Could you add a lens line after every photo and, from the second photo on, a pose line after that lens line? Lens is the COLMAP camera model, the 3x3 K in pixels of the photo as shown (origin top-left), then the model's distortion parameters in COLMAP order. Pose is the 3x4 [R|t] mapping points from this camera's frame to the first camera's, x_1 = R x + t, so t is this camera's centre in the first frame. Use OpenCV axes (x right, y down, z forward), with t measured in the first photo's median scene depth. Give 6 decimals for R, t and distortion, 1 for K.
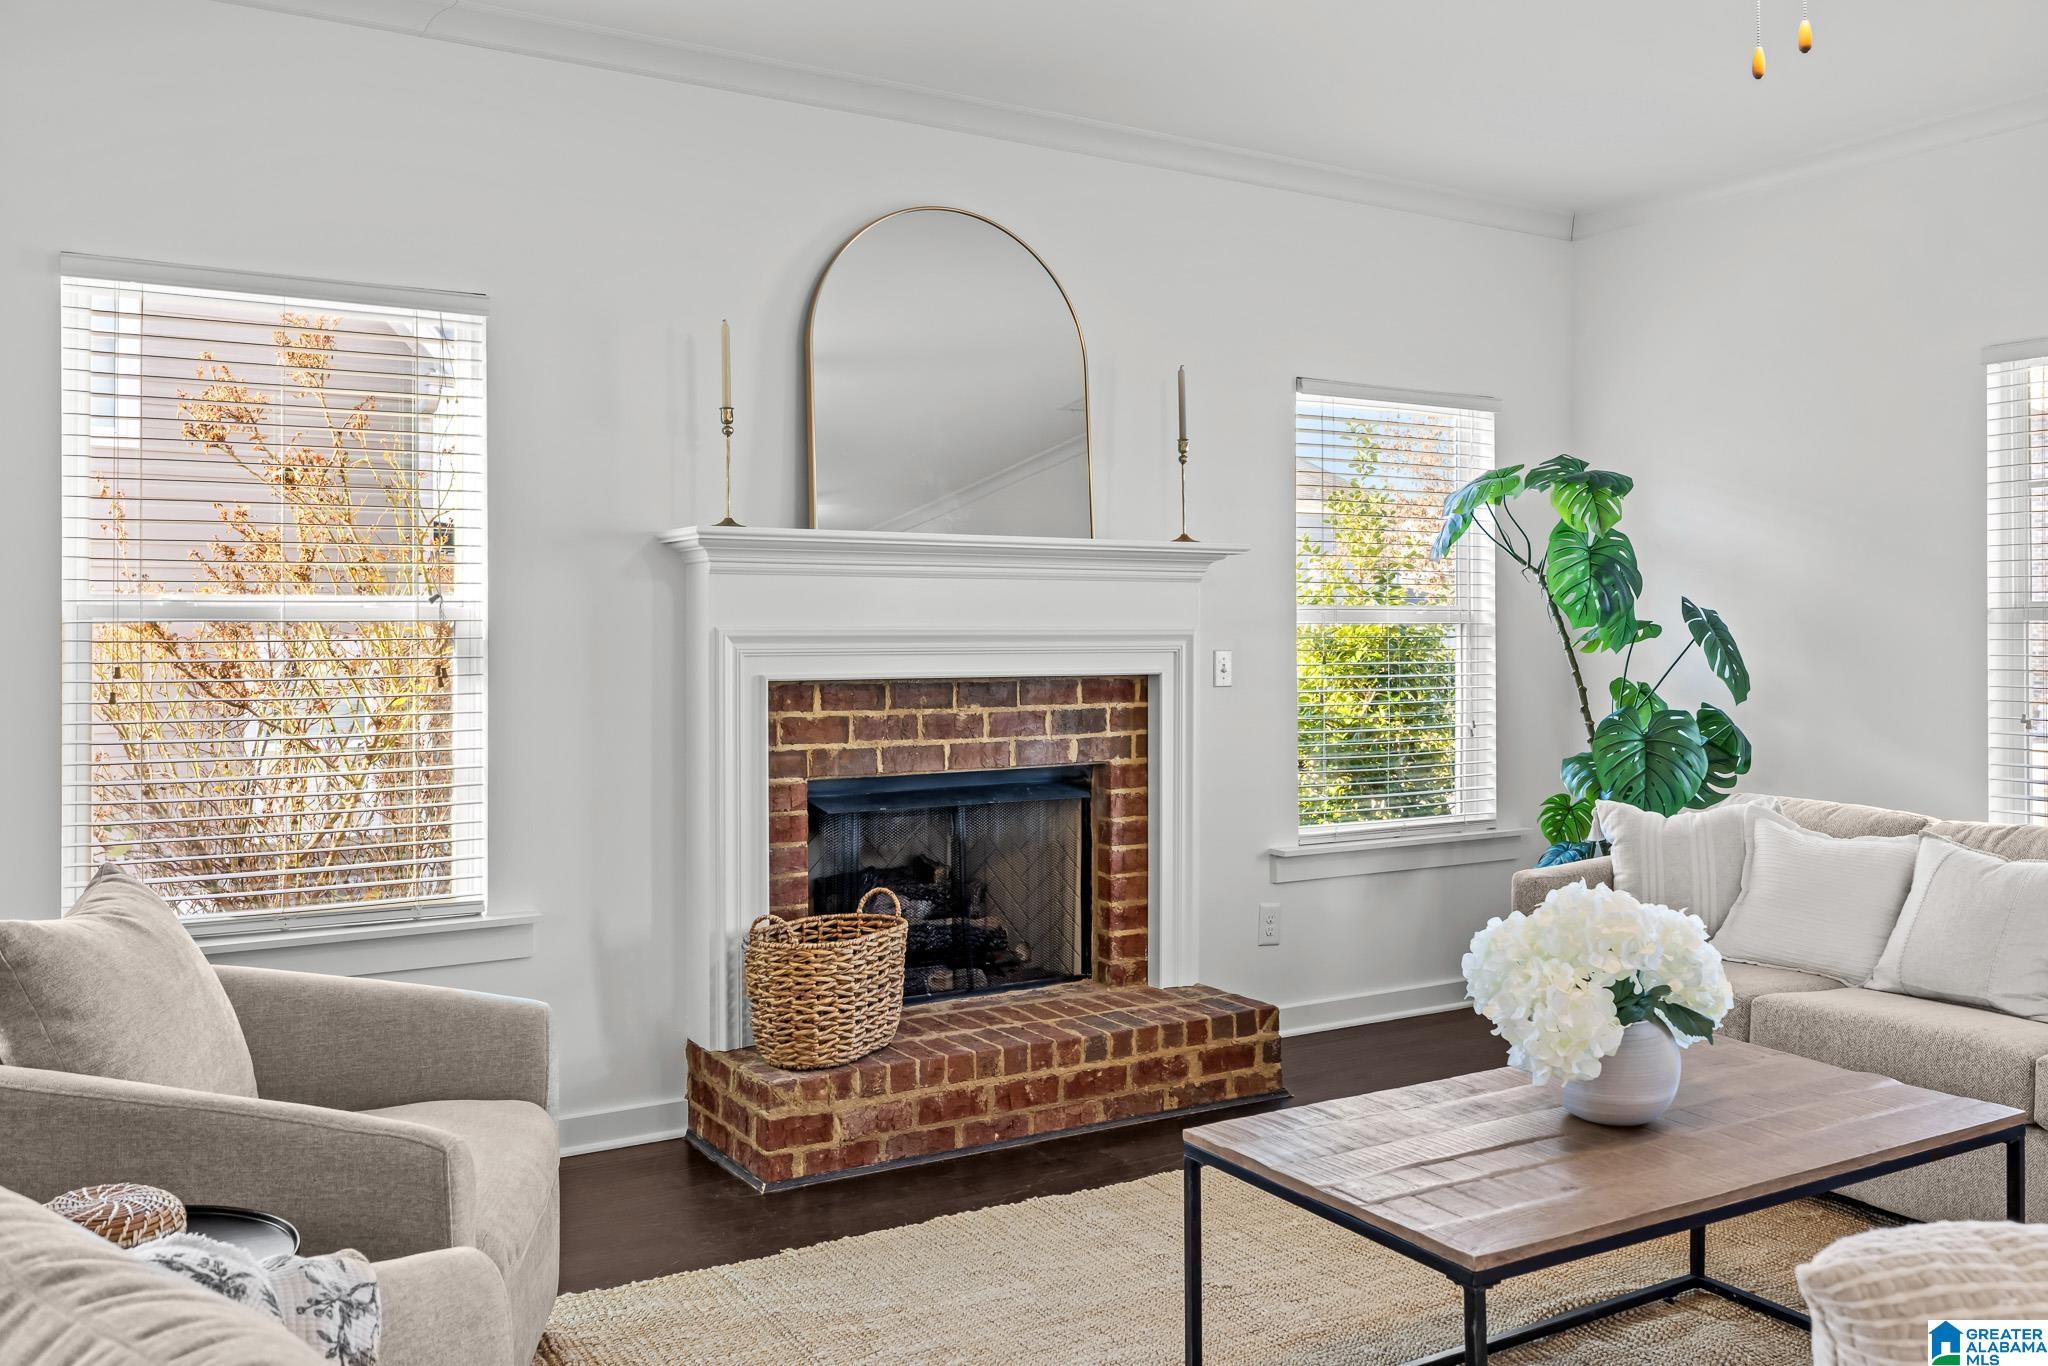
lens RADIAL K [[1647.5, 0, 1001.1], [0, 1647.5, 621.2], [0, 0, 1]] dist [-0.002310, 0.007289]
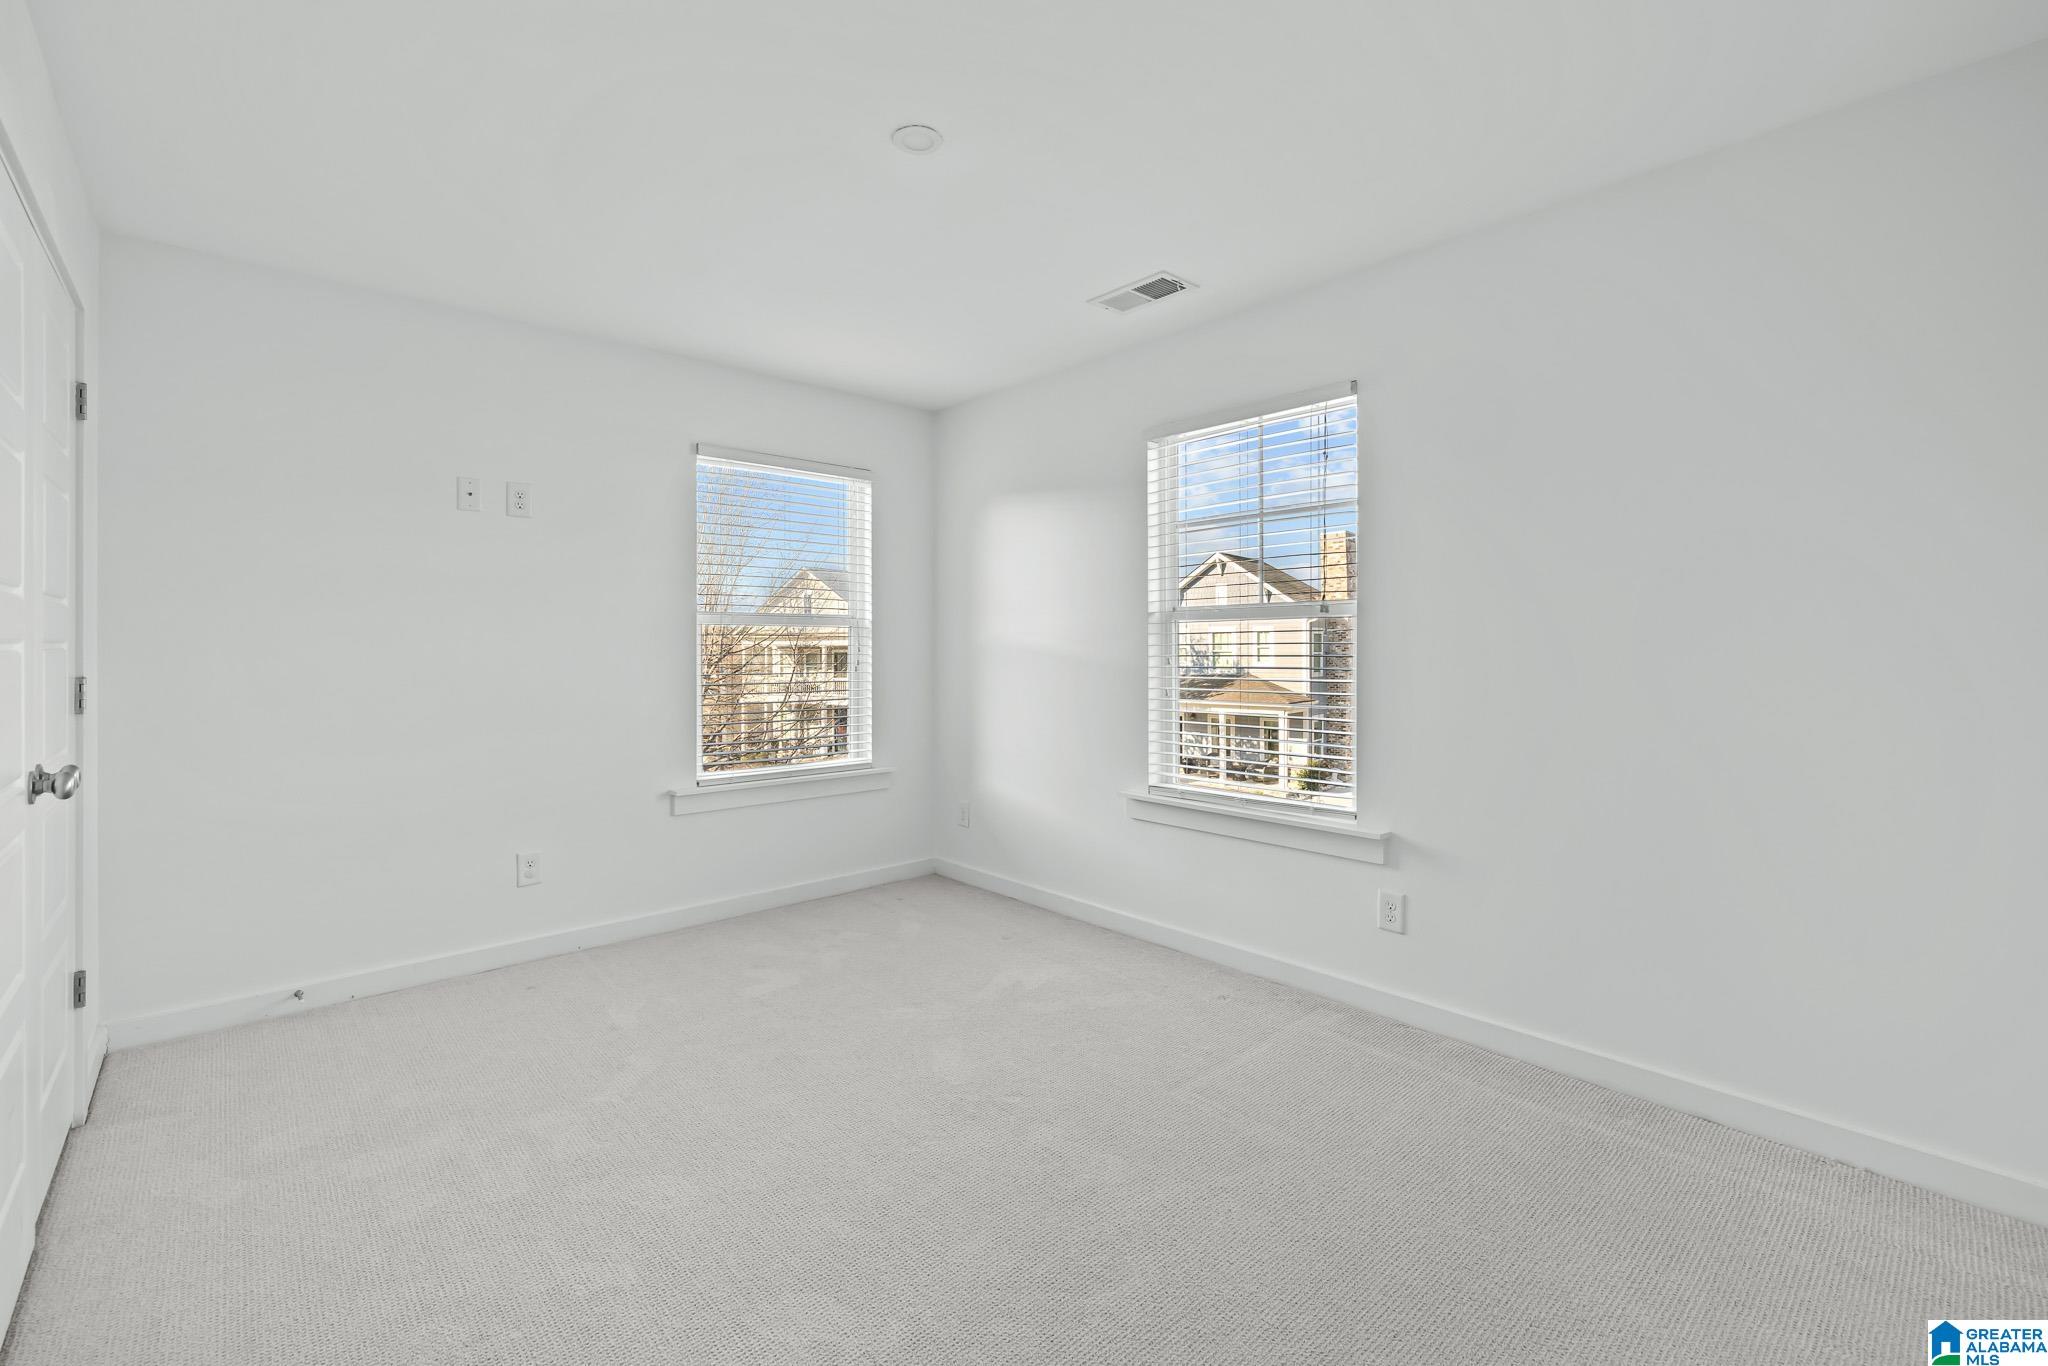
lens RADIAL K [[883.0, 0, 1007.7], [0, 883.0, 645.7], [0, 0, 1]] dist [0.002462, -0.000778]
pose [[0.985000, 0.001460, 0.172550, 0.345917], [-0.001048, 0.999996, -0.002478, 0.023275], [-0.172553, 0.002260, 0.984998, 0.263050]]
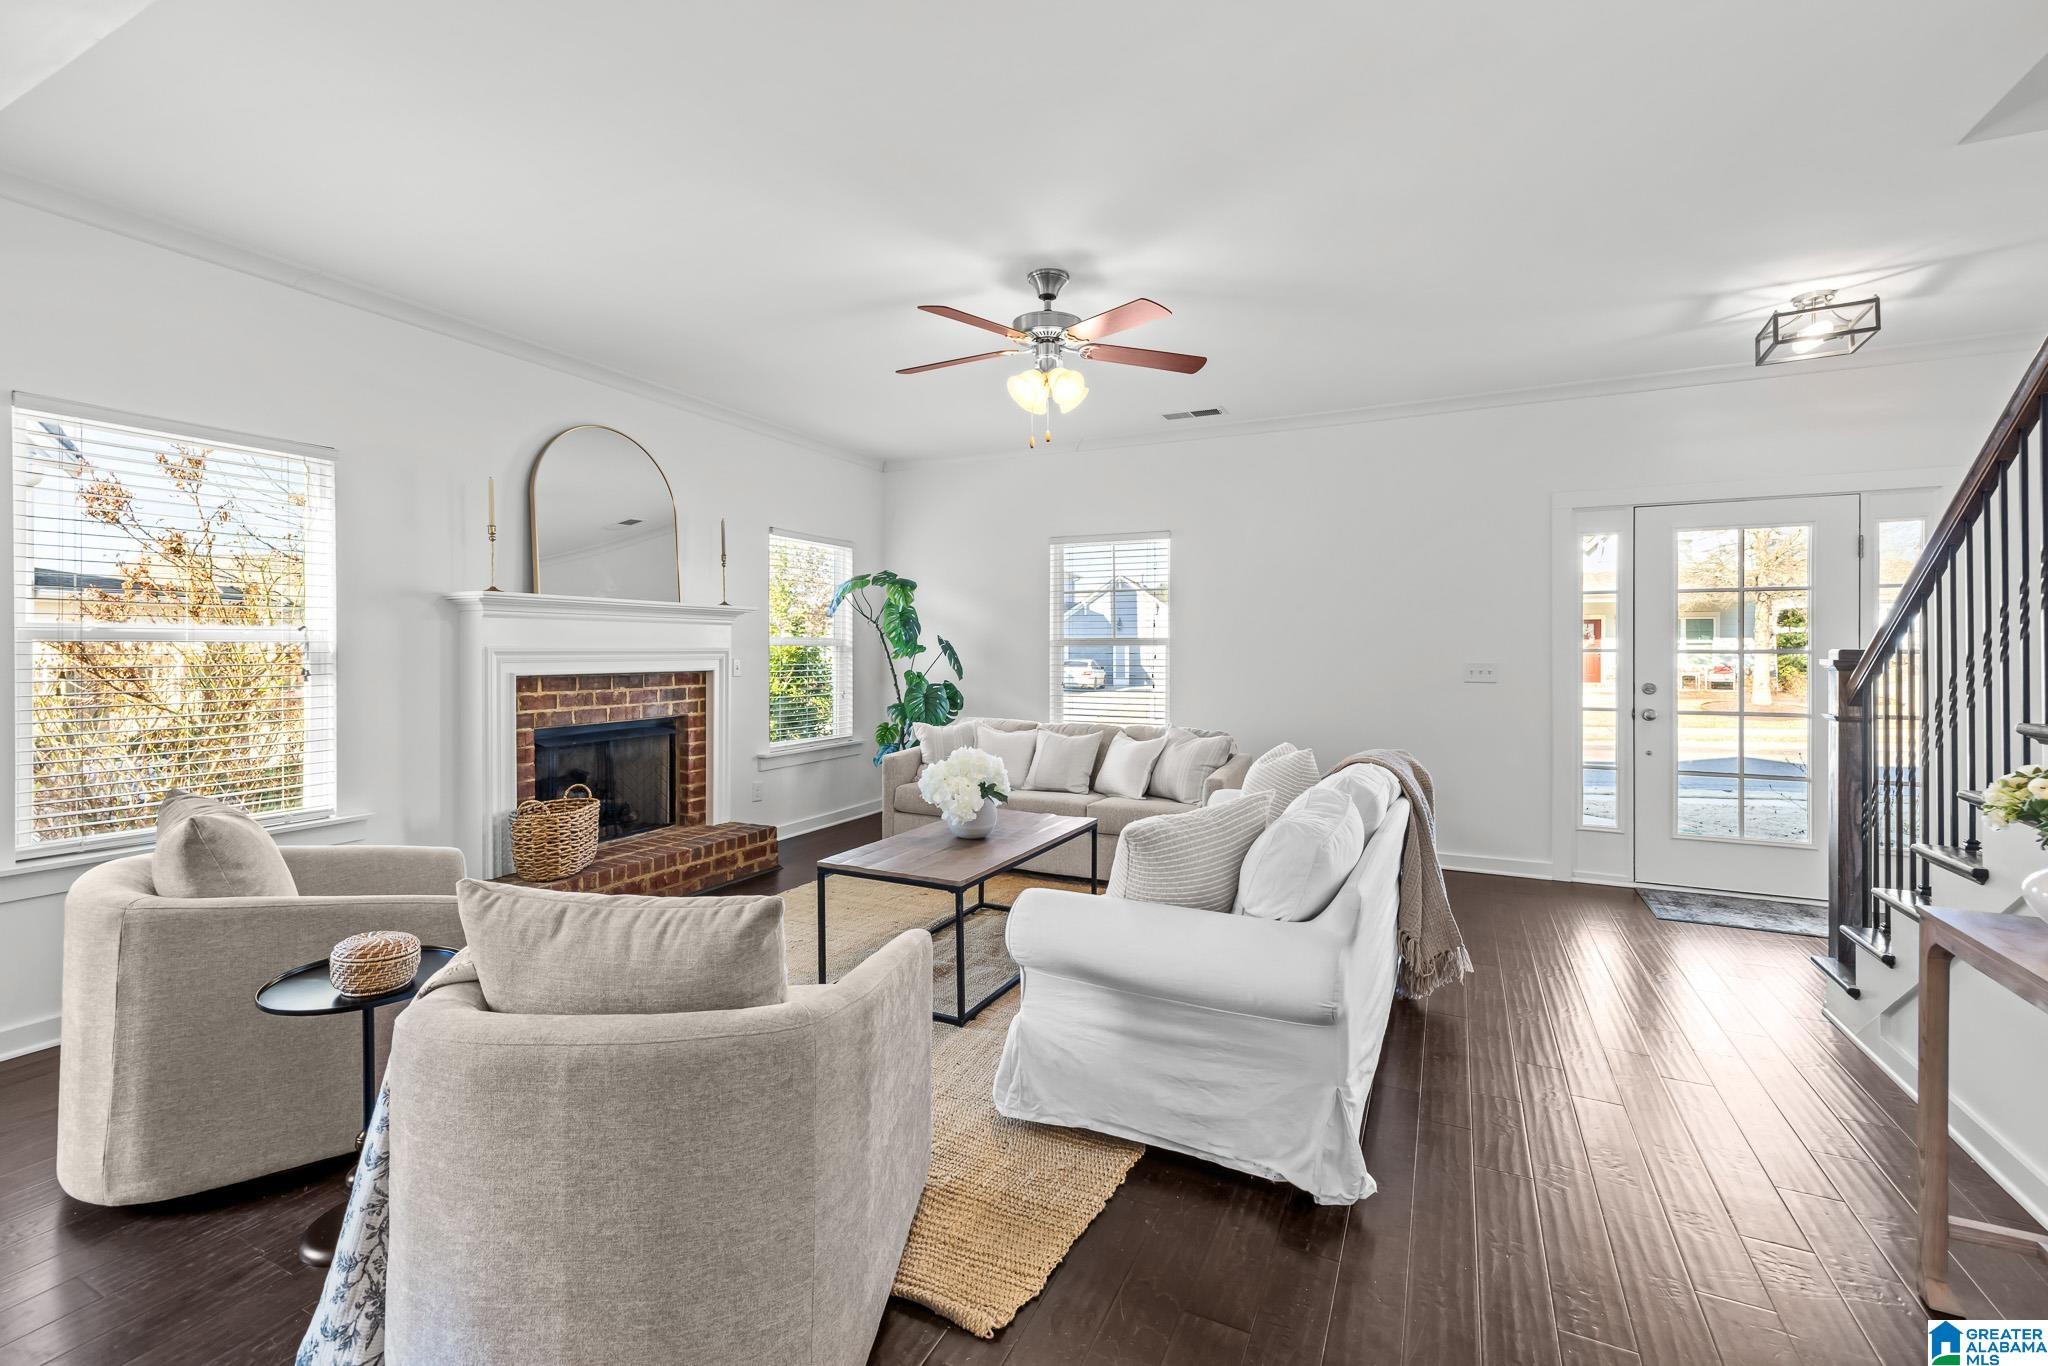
lens RADIAL K [[883.0, 0, 1011.3], [0, 883.0, 653.9], [0, 0, 1]] dist [0.002462, -0.000778]
pose [[0.842250, -0.000960, 0.539087, -0.184139], [-0.005075, 0.999940, 0.009711, -0.000520], [-0.539063, -0.010915, 0.842194, -0.113862]]
